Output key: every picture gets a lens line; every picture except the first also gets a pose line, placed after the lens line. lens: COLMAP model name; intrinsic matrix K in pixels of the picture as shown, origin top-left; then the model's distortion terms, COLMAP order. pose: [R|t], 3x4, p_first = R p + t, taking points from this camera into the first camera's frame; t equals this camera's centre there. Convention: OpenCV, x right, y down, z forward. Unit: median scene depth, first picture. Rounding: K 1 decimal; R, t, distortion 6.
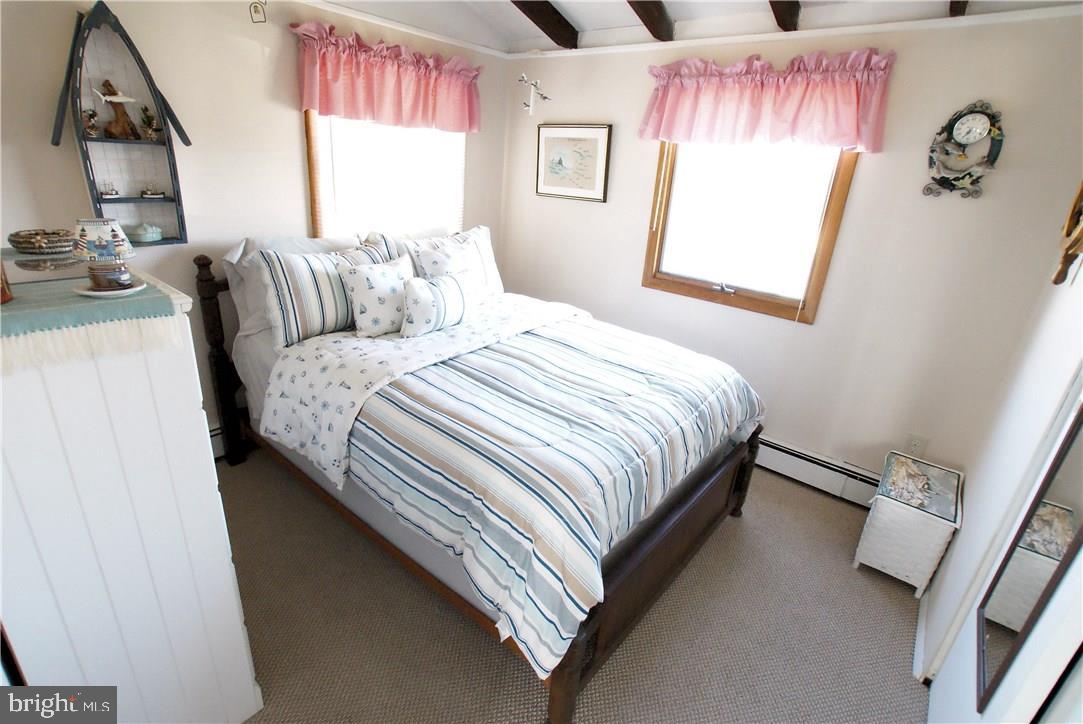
lens RADIAL K [[508.8, 0, 526.5], [0, 508.8, 358.8], [0, 0, 1]] dist [-0.012350, 0.000010]
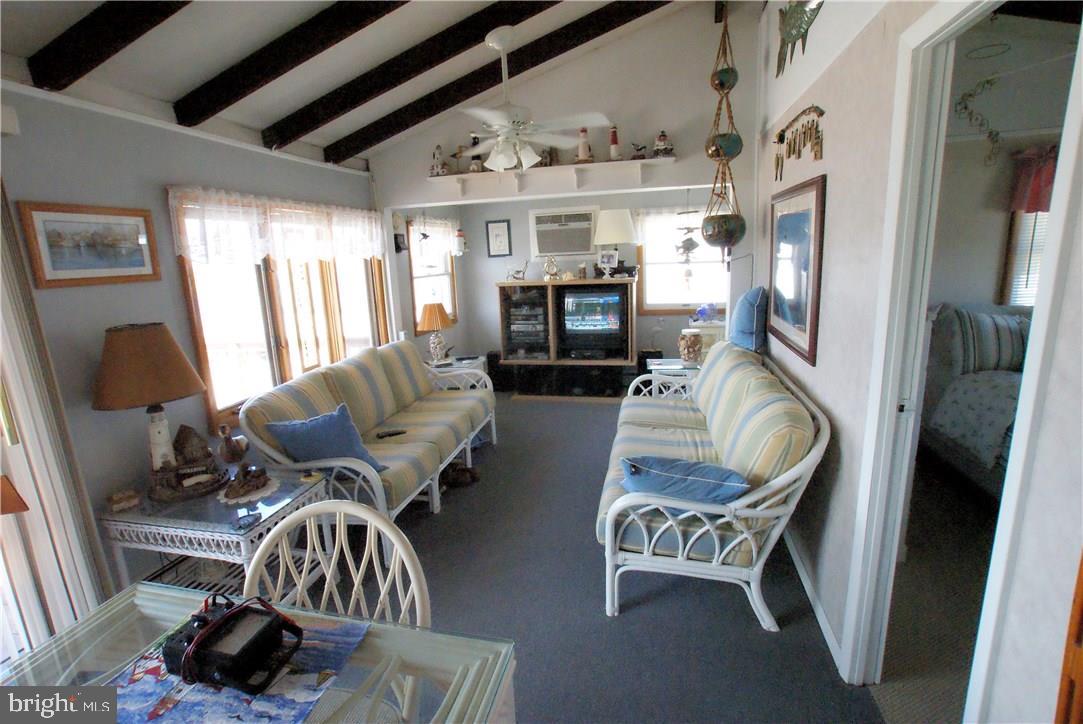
lens RADIAL K [[508.8, 0, 526.5], [0, 508.8, 358.8], [0, 0, 1]] dist [-0.012350, 0.000010]
pose [[0.438268, 0.090473, -0.894279, 0.257416], [-0.257273, 0.965922, -0.028363, 0.292496], [0.861238, 0.242505, 0.446610, -0.710398]]
